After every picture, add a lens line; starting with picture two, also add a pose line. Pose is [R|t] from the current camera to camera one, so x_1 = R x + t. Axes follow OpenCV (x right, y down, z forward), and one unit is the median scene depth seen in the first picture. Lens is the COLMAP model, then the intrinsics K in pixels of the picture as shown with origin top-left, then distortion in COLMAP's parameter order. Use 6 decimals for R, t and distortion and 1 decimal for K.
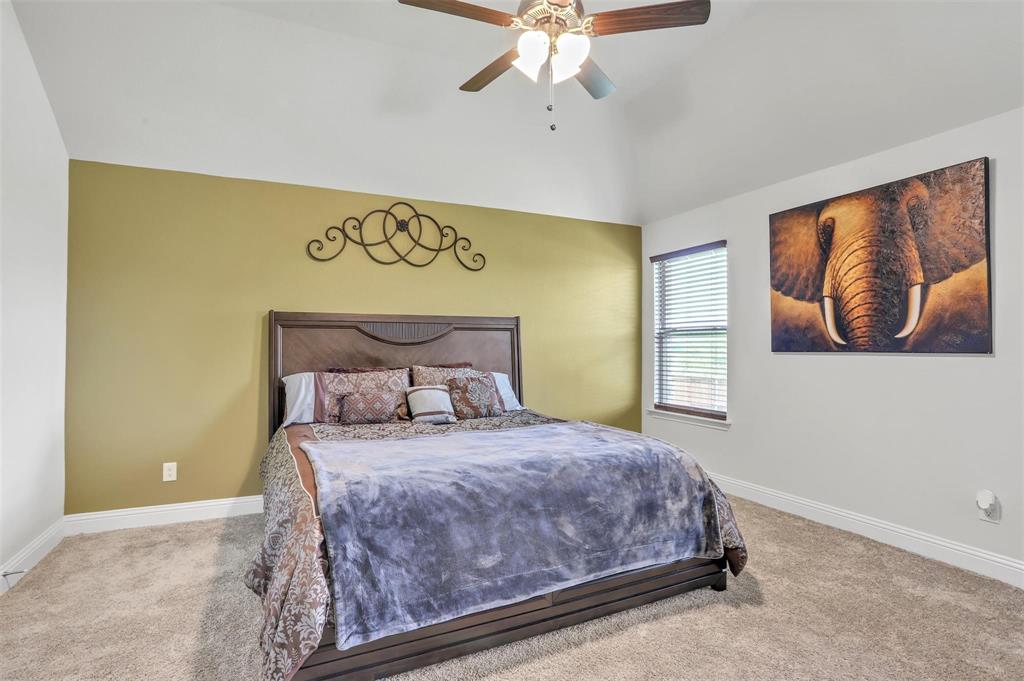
lens RADIAL K [[483.4, 0, 491.8], [0, 483.4, 341.0], [0, 0, 1]] dist [-0.012528, 0.000362]
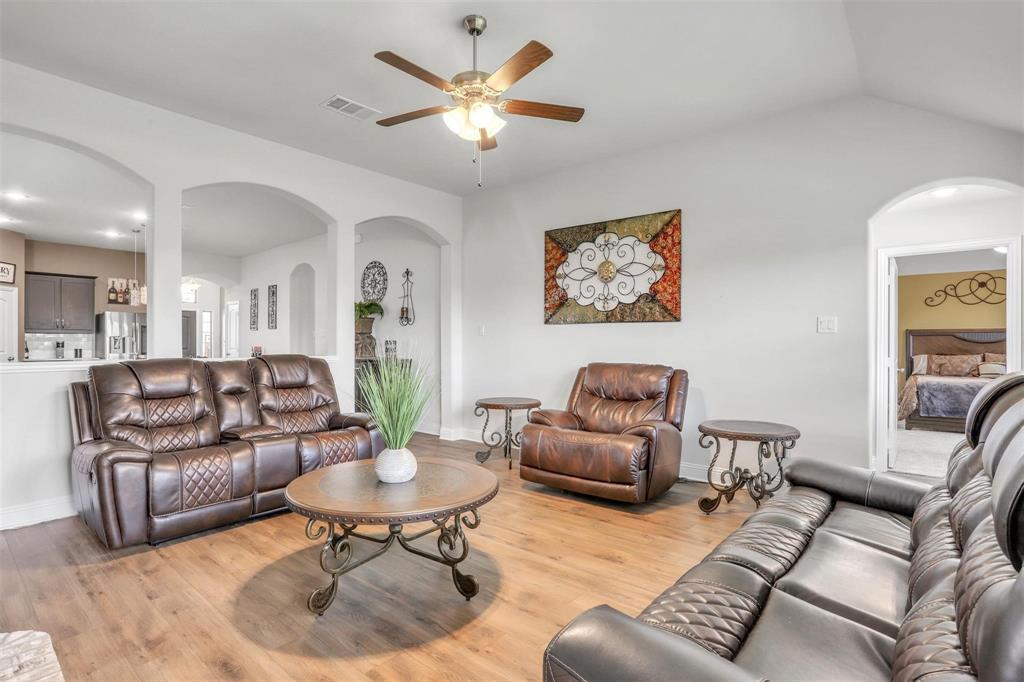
lens RADIAL K [[483.4, 0, 491.8], [0, 483.4, 341.5], [0, 0, 1]] dist [-0.012528, 0.000362]
pose [[0.390692, -0.001607, -0.920520, 0.982898], [0.008353, 0.999963, 0.001799, -0.022578], [0.920484, -0.008391, 0.390691, -1.939366]]
